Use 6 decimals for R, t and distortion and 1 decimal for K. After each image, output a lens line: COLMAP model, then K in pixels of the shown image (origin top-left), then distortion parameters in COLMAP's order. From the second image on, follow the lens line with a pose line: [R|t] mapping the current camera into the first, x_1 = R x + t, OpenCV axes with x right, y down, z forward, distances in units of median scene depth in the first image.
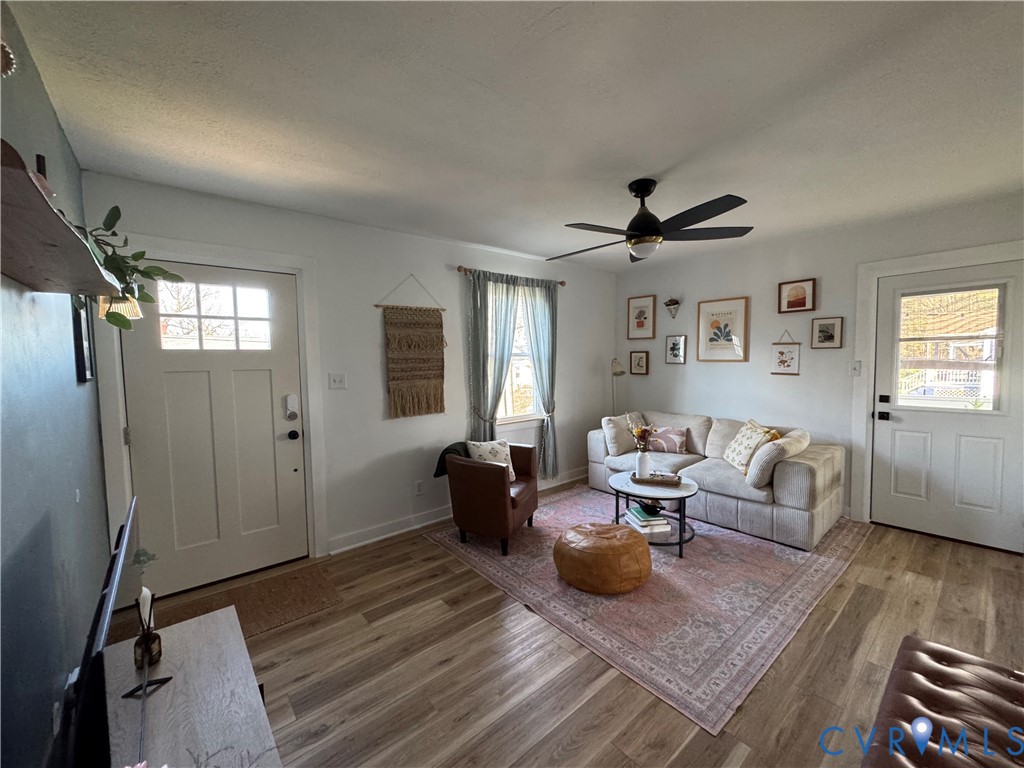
lens RADIAL K [[409.7, 0, 511.2], [0, 409.7, 383.3], [0, 0, 1]] dist [-0.004192, 0.000190]
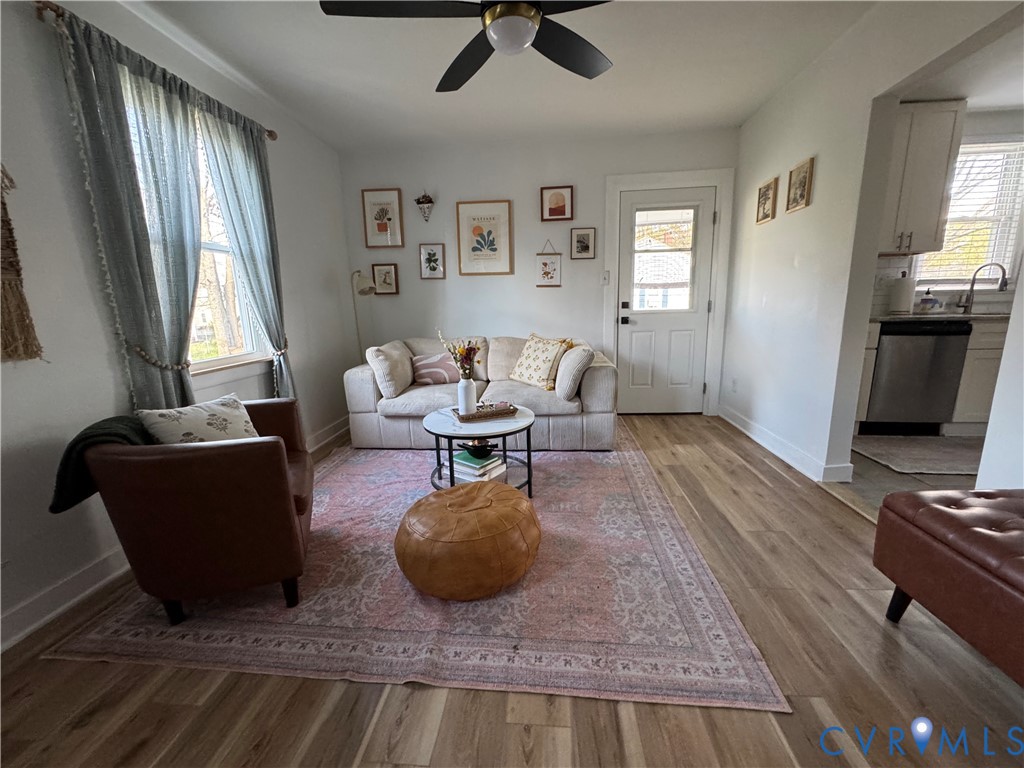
lens RADIAL K [[409.7, 0, 511.2], [0, 409.7, 383.3], [0, 0, 1]] dist [-0.004192, 0.000190]
pose [[0.708163, -0.141068, 0.691813, -0.136989], [0.056904, 0.988053, 0.143225, 0.077526], [-0.703752, -0.062060, 0.707730, 0.439044]]
